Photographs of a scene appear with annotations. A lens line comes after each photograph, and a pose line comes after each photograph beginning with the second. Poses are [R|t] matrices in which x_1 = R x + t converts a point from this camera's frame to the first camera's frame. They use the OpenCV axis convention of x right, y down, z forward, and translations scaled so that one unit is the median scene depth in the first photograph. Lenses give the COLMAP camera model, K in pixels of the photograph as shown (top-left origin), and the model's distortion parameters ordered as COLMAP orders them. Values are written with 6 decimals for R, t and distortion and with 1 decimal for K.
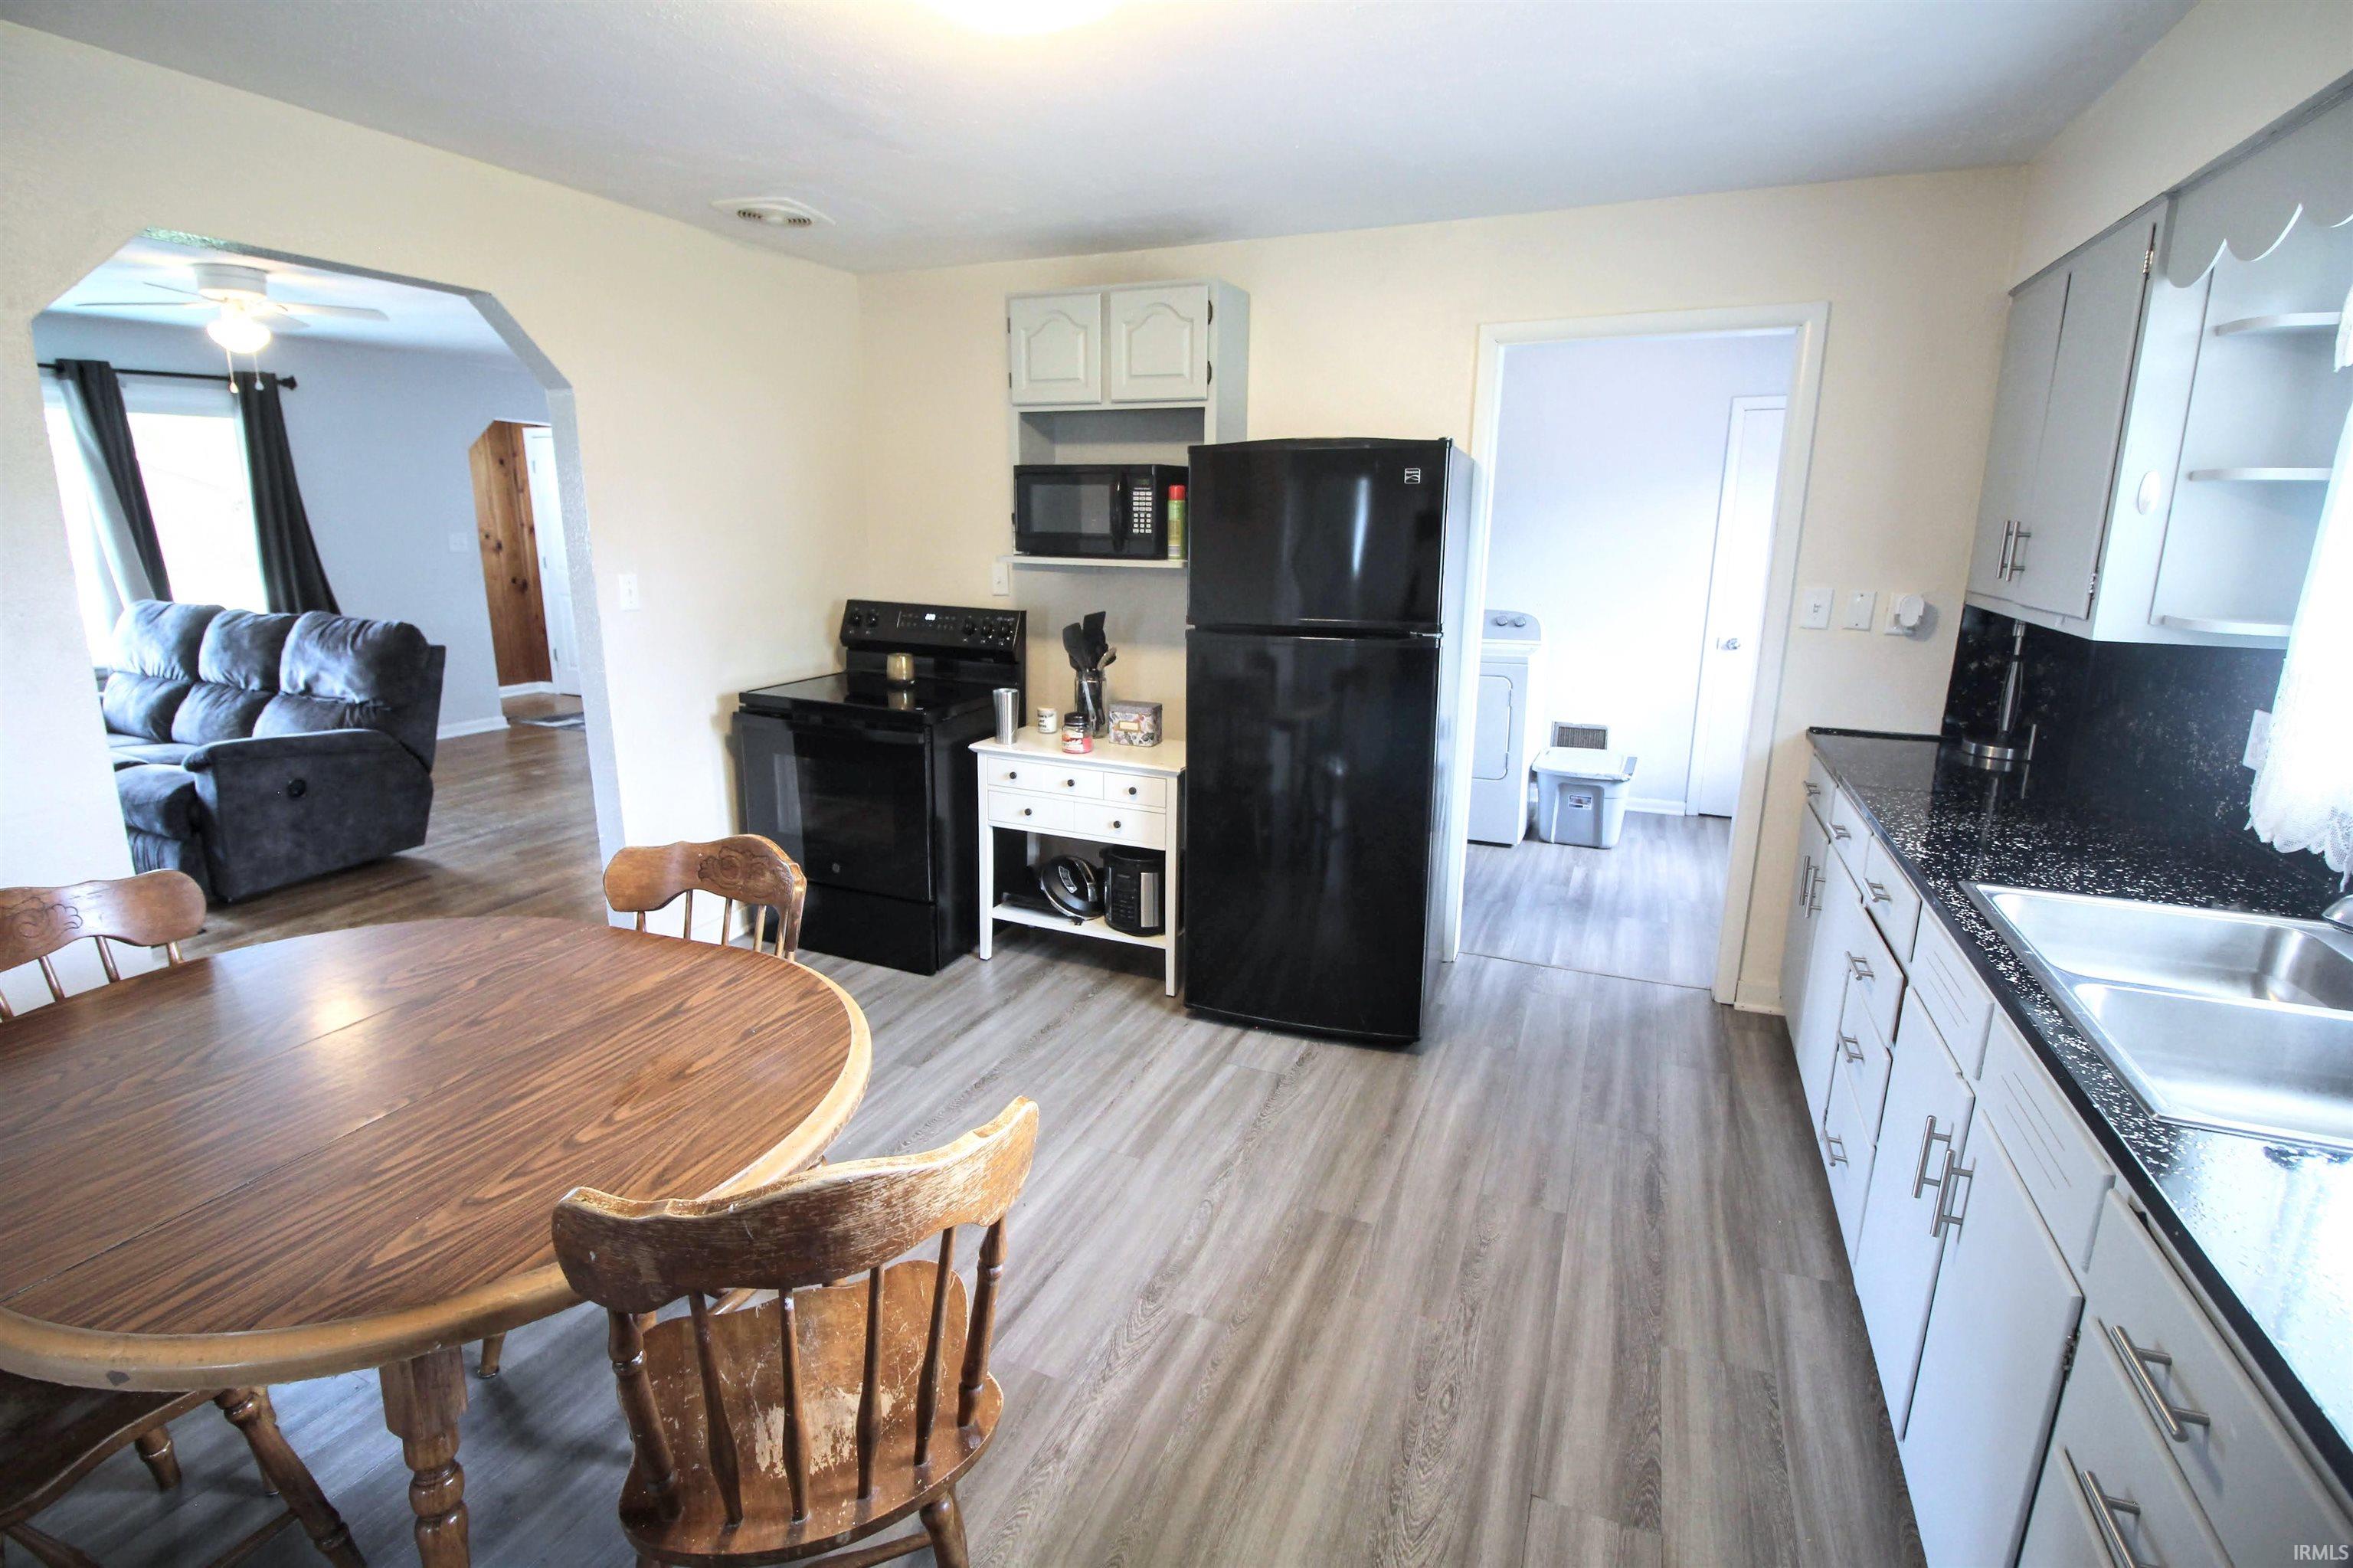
lens RADIAL K [[1113.4, 0, 1175.4], [0, 1113.4, 758.3], [0, 0, 1]] dist [-0.023922, -0.000194]
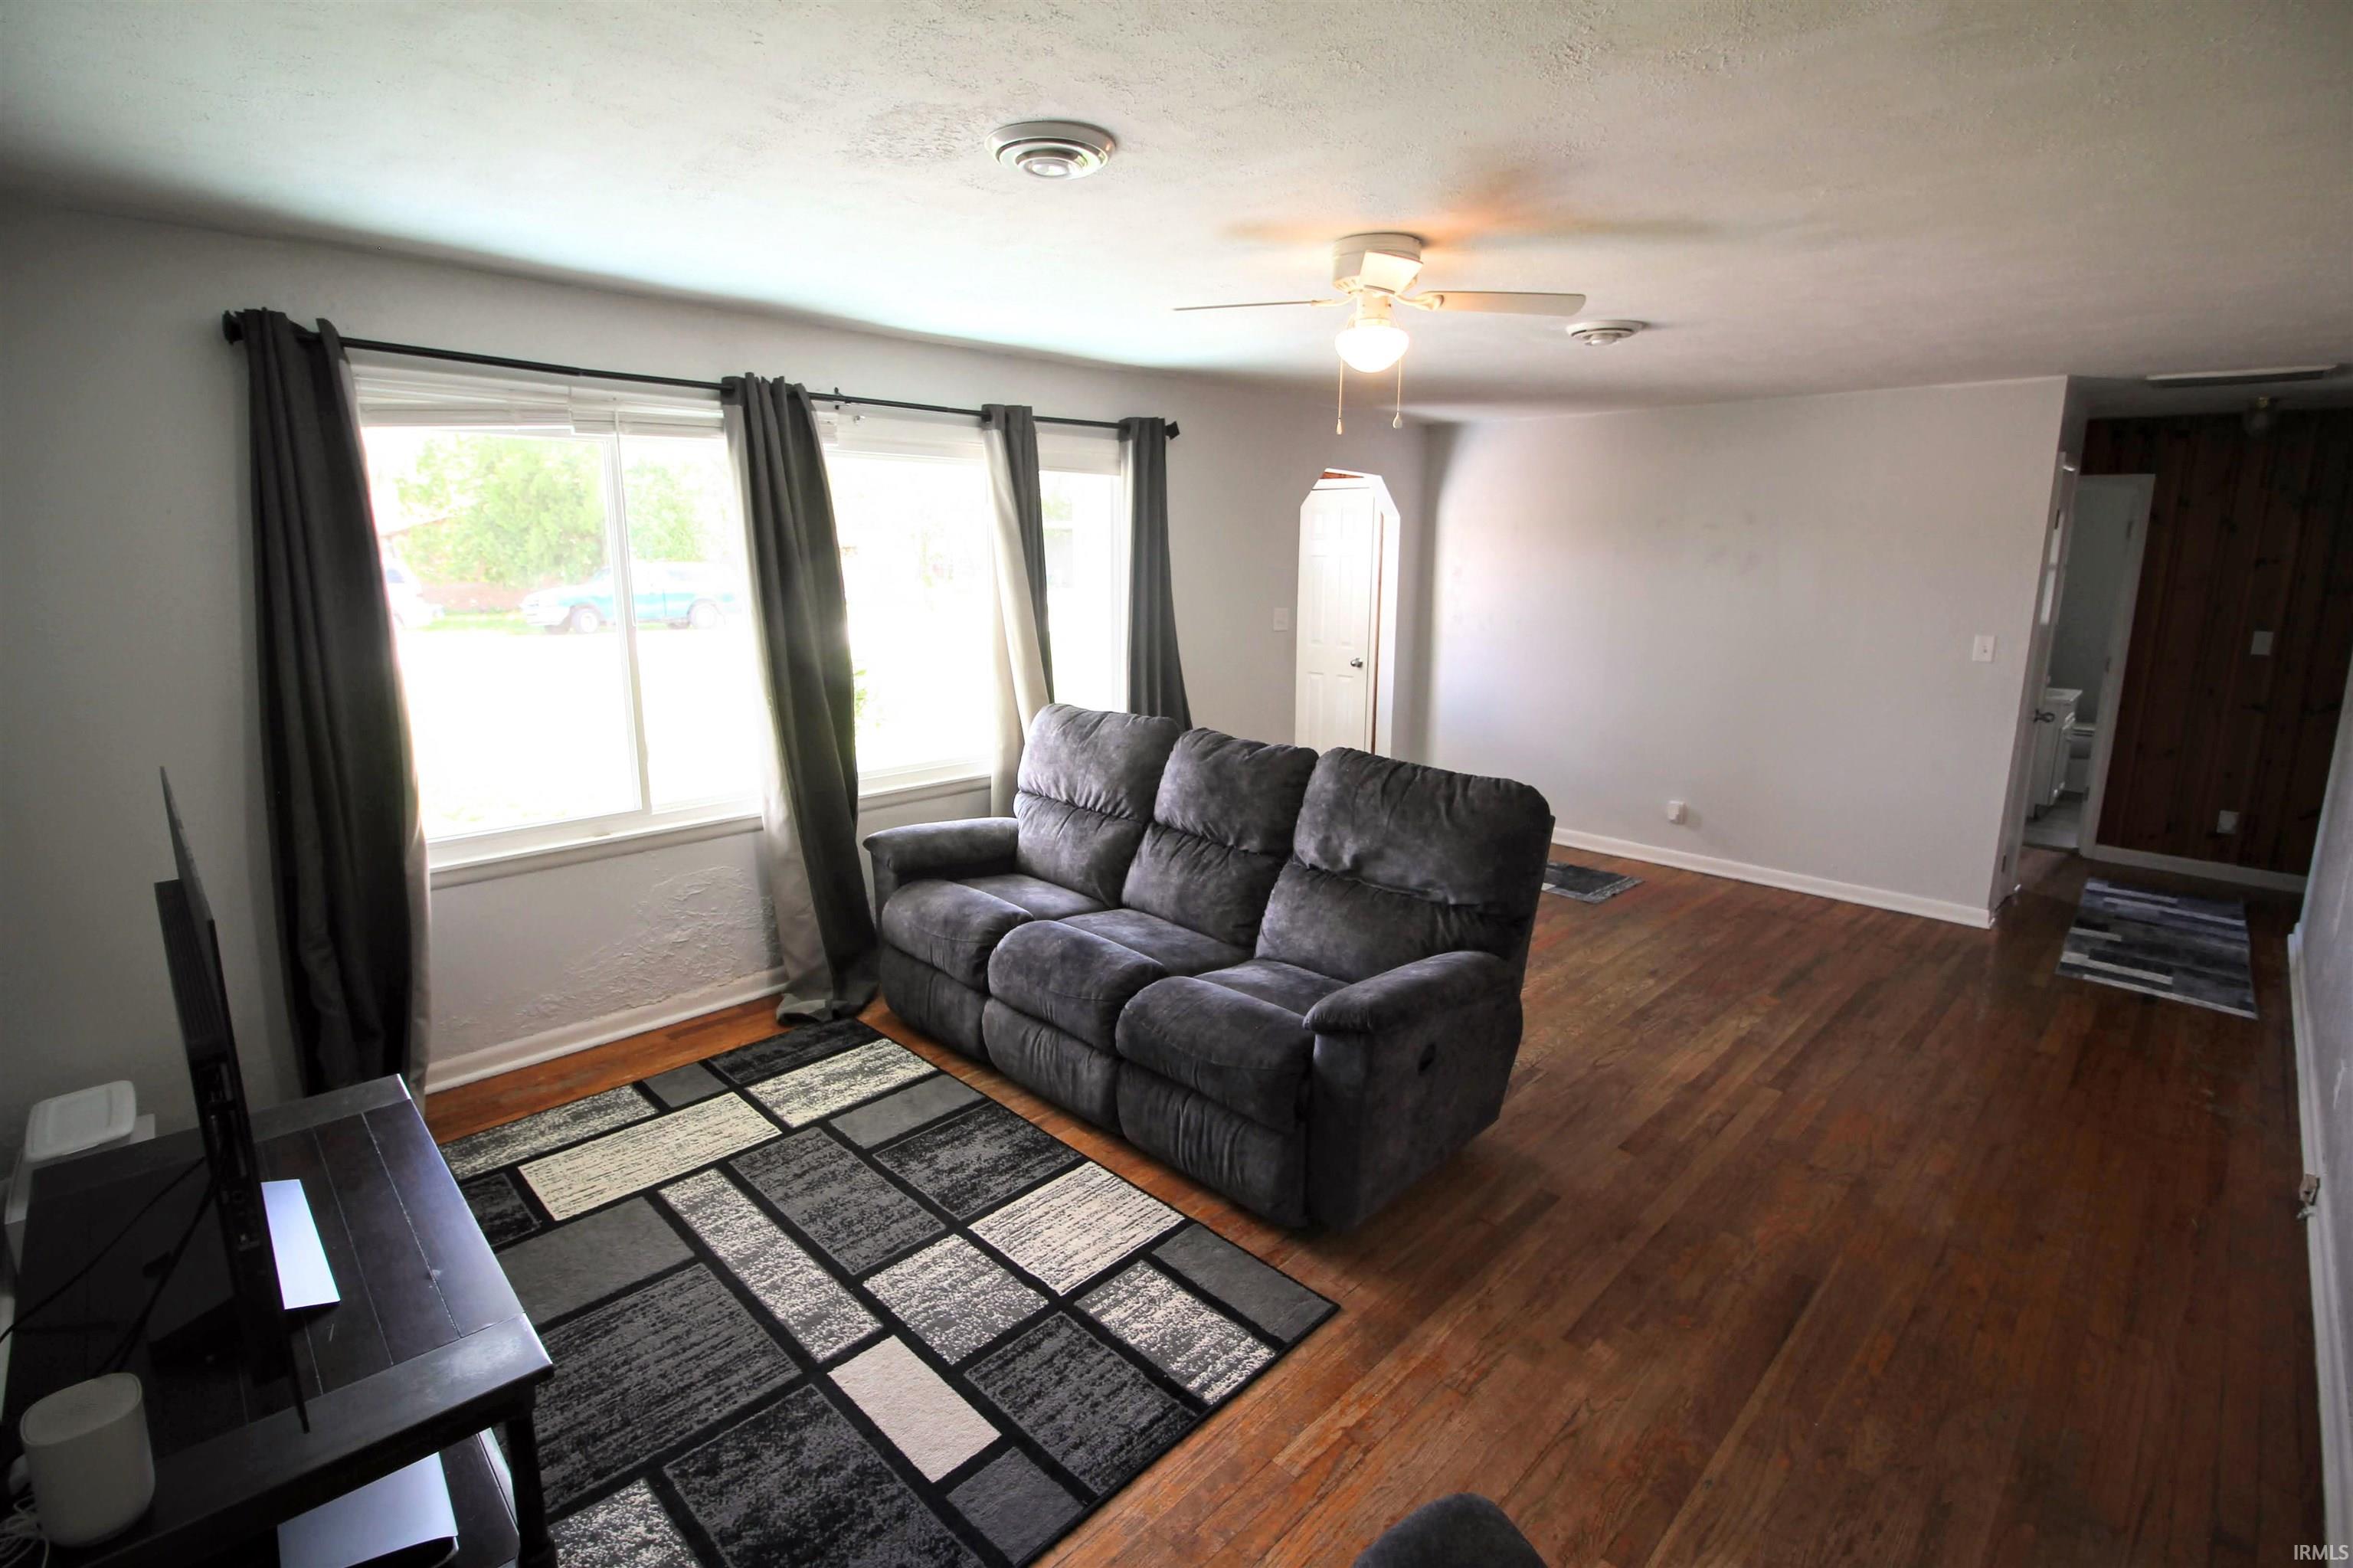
lens RADIAL K [[1113.4, 0, 1175.4], [0, 1113.4, 758.3], [0, 0, 1]] dist [-0.023922, -0.000194]
pose [[0.929834, 0.064804, -0.362227, -0.629935], [-0.079513, 0.996499, -0.025831, -0.100601], [0.359285, 0.052820, 0.931732, 0.309256]]
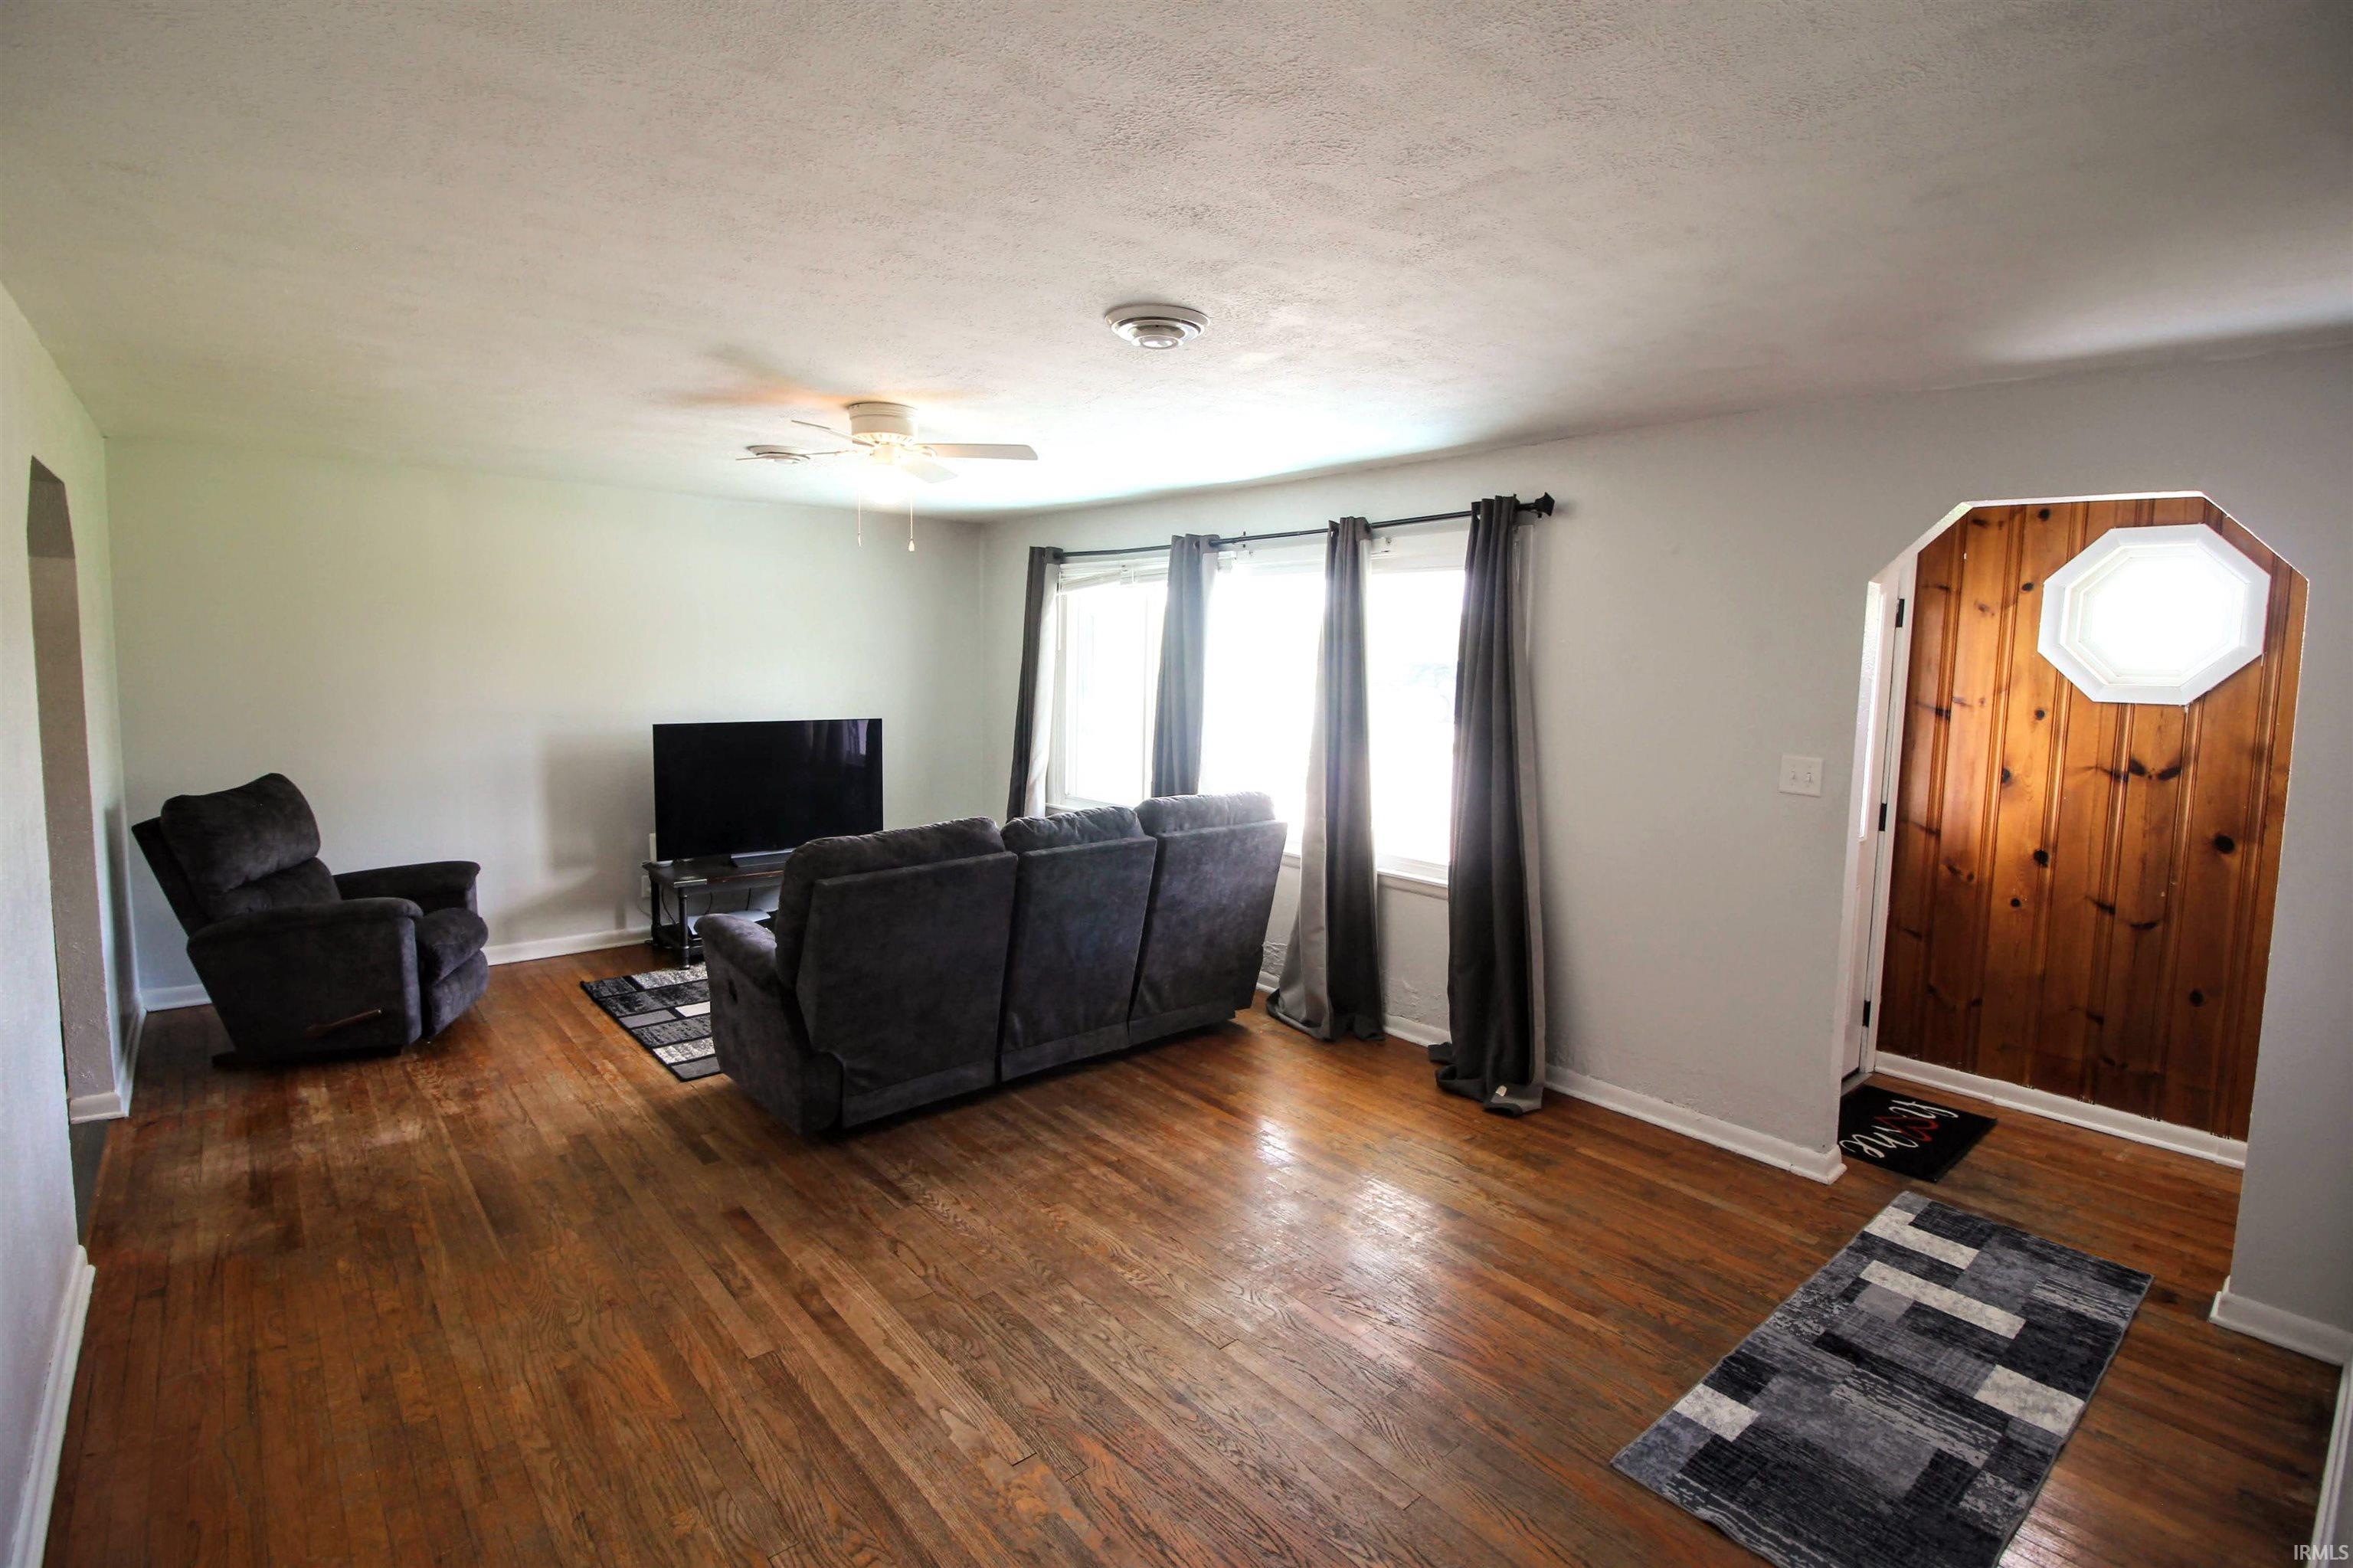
lens RADIAL K [[1113.4, 0, 1175.4], [0, 1113.4, 758.3], [0, 0, 1]] dist [-0.023922, -0.000194]
pose [[-0.448134, 0.068830, -0.891313, -0.153684], [-0.219613, 0.958002, 0.184397, -0.349847], [0.866571, 0.278379, -0.414197, 1.433926]]
